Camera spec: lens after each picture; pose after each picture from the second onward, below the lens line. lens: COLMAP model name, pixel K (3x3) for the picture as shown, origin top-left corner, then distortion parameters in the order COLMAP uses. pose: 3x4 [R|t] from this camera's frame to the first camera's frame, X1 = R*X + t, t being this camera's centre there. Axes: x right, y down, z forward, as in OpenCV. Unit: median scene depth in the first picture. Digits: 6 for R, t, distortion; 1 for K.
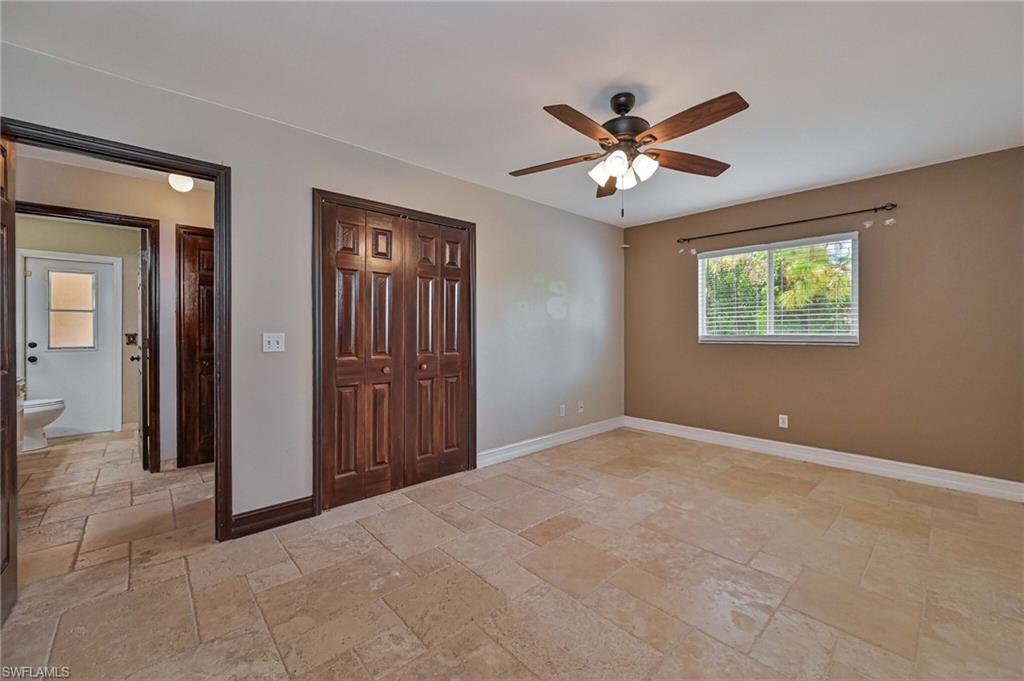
lens RADIAL K [[405.7, 0, 513.8], [0, 405.7, 335.0], [0, 0, 1]] dist [-0.000681, -0.000043]
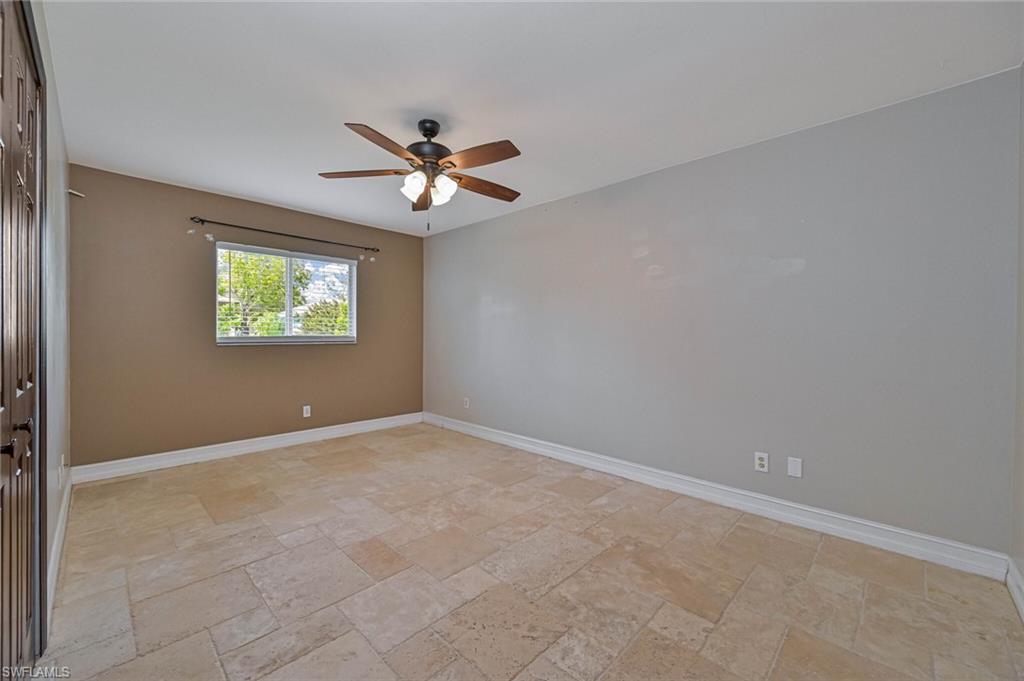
lens RADIAL K [[407.9, 0, 512.0], [0, 407.9, 340.5], [0, 0, 1]] dist [0.001573, 0.000361]
pose [[-0.055206, -0.013637, 0.998382, -0.714207], [0.002163, 0.999903, 0.013777, -0.002004], [-0.998473, 0.002920, -0.055171, 0.681339]]
